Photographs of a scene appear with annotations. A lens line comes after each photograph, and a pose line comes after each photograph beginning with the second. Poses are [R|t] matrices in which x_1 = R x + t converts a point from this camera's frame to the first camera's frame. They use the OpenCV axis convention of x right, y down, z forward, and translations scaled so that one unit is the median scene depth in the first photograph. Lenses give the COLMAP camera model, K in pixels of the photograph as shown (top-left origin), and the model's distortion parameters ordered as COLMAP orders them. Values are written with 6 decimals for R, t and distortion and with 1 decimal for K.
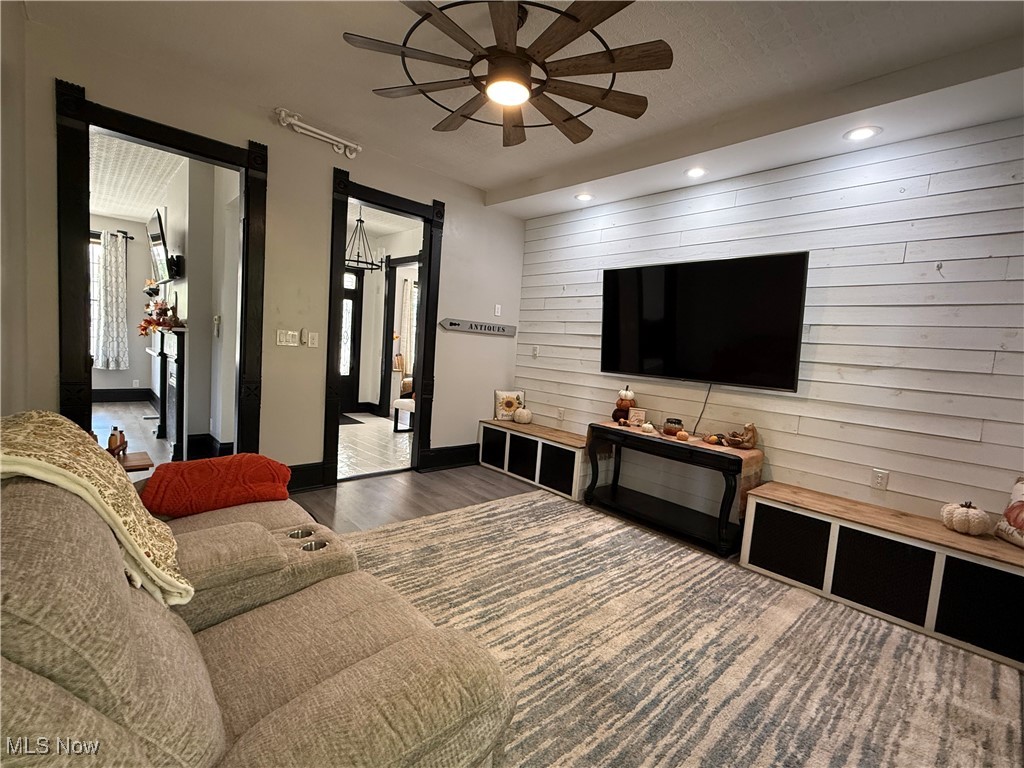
lens RADIAL K [[460.4, 0, 510.0], [0, 460.4, 384.2], [0, 0, 1]] dist [-0.000361, -0.000015]
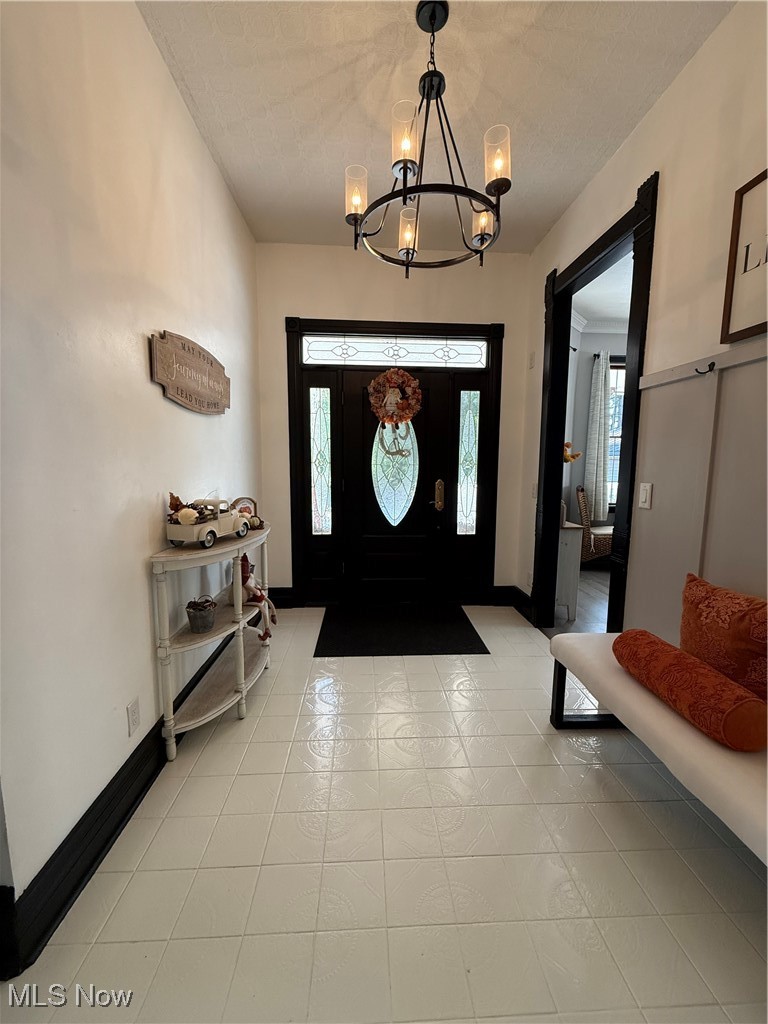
lens RADIAL K [[410.2, 0, 383.6], [0, 410.2, 503.4], [0, 0, 1]] dist [-0.000231, 0.000233]
pose [[0.761322, 0.004309, -0.648360, -0.120647], [-0.009373, 0.999947, -0.004360, -0.049360], [0.648306, 0.009396, 0.761321, 0.557232]]
